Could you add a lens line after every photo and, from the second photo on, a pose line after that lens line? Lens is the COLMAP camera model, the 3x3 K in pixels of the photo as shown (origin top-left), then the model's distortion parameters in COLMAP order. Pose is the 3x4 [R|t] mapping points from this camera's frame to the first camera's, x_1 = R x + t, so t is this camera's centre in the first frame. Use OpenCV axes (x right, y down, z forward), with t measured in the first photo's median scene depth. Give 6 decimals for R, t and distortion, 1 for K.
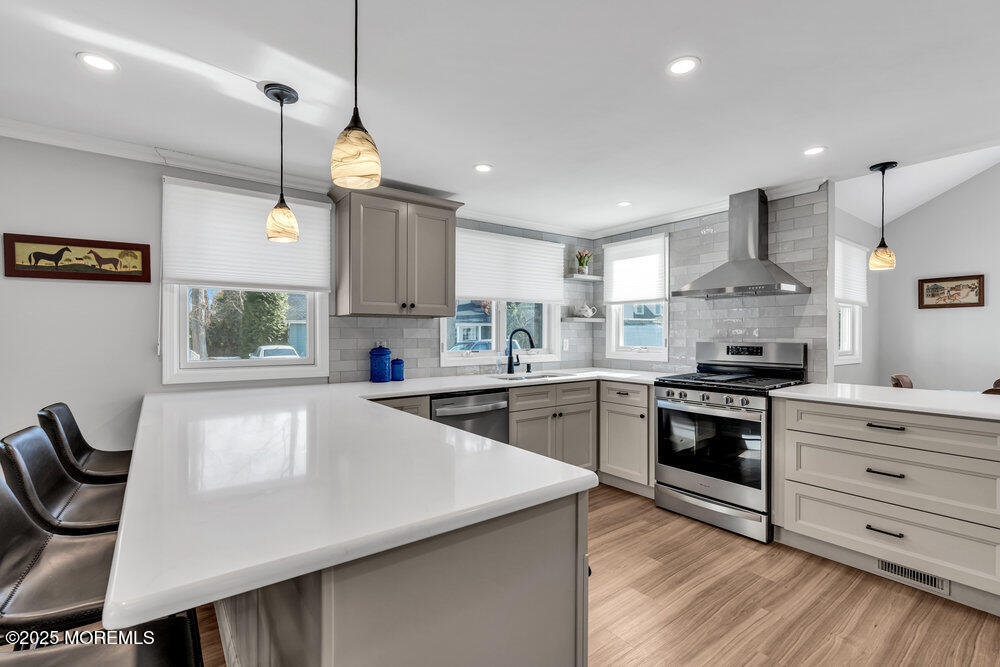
lens RADIAL K [[456.3, 0, 501.1], [0, 456.3, 334.1], [0, 0, 1]] dist [-0.004160, 0.001982]
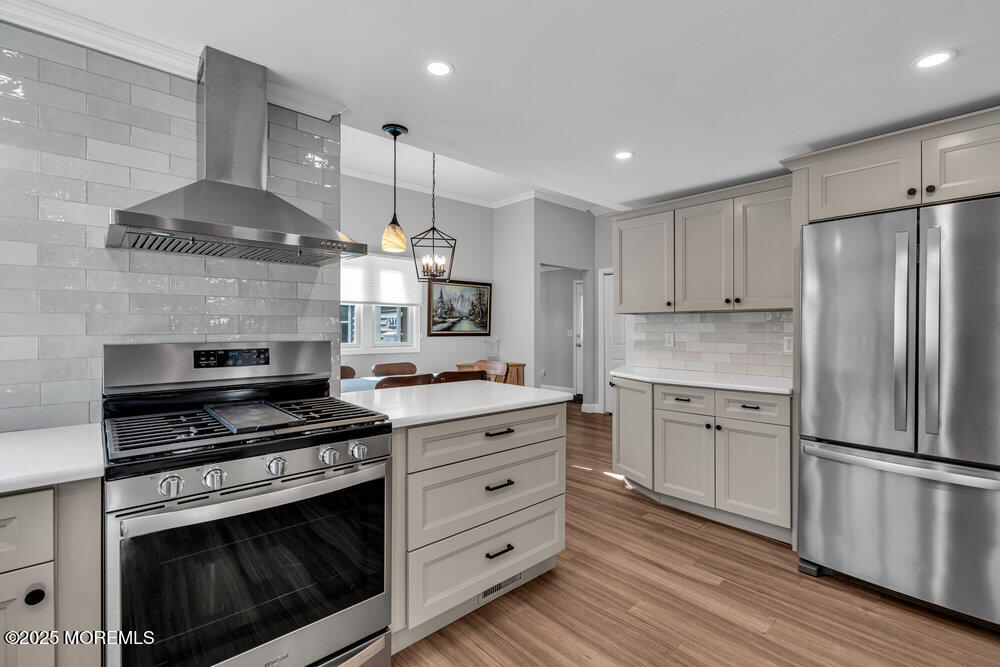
lens RADIAL K [[456.3, 0, 506.8], [0, 456.3, 327.0], [0, 0, 1]] dist [-0.004160, 0.001982]
pose [[-0.093442, -0.002355, 0.995622, -0.026786], [-0.001629, 0.999996, 0.002213, -0.001629], [-0.995623, -0.001415, -0.093446, 0.797855]]
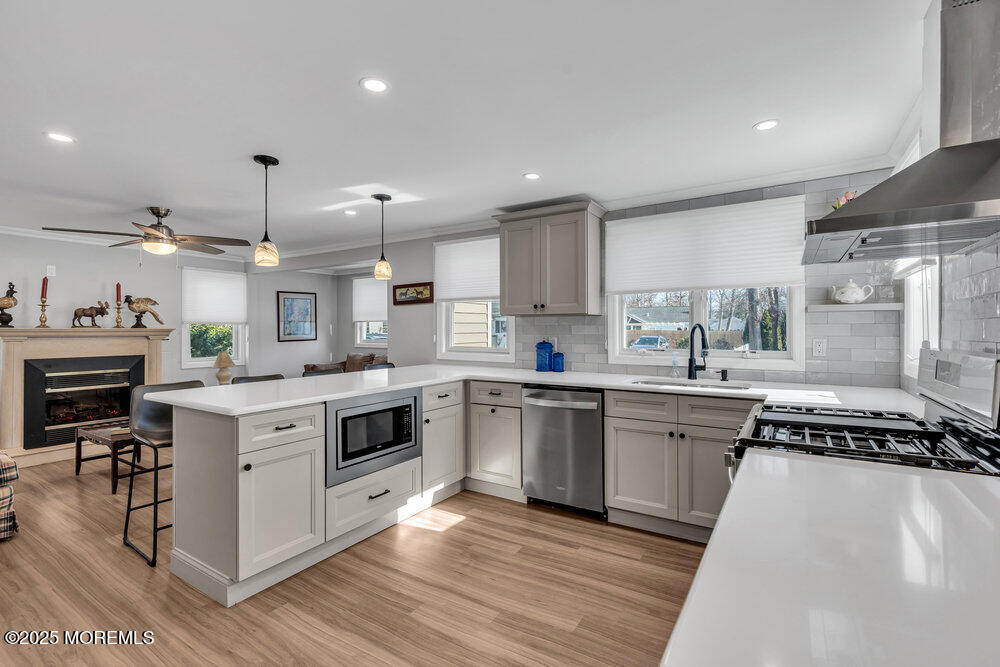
lens RADIAL K [[456.3, 0, 504.7], [0, 456.3, 323.9], [0, 0, 1]] dist [-0.004160, 0.001982]
pose [[0.353529, -0.011320, -0.935355, 0.851761], [0.002670, 0.999935, -0.011093, -0.005187], [0.935420, 0.001425, 0.353536, 0.510399]]
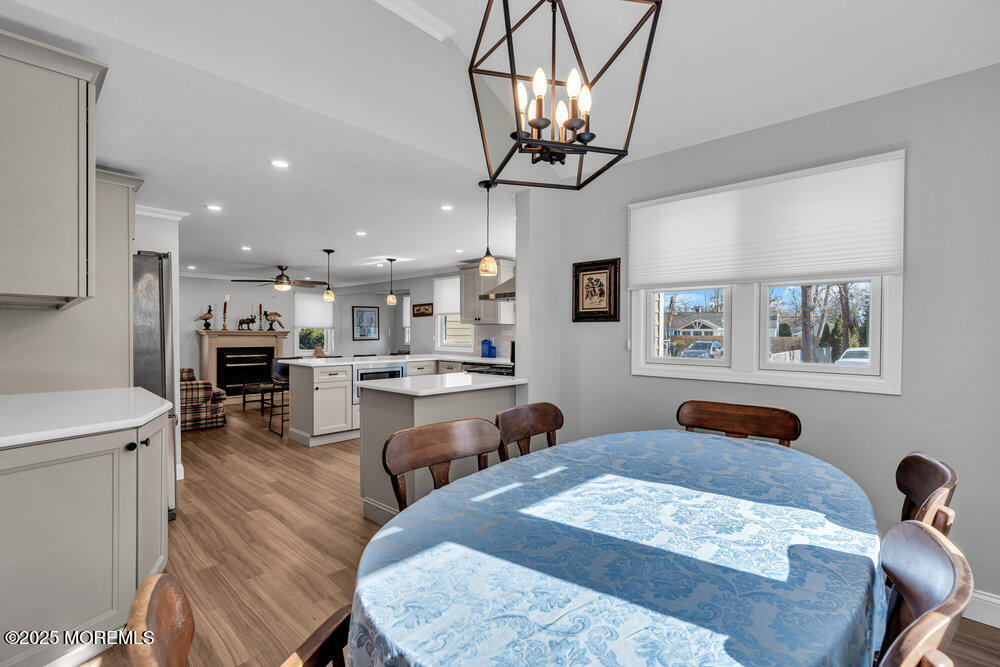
lens RADIAL K [[456.3, 0, 500.0], [0, 456.3, 336.4], [0, 0, 1]] dist [-0.004160, 0.001982]
pose [[0.163069, 0.006114, -0.986596, 1.805688], [-0.003804, 0.999977, 0.005568, 0.002052], [0.986607, 0.002845, 0.163088, 0.774465]]
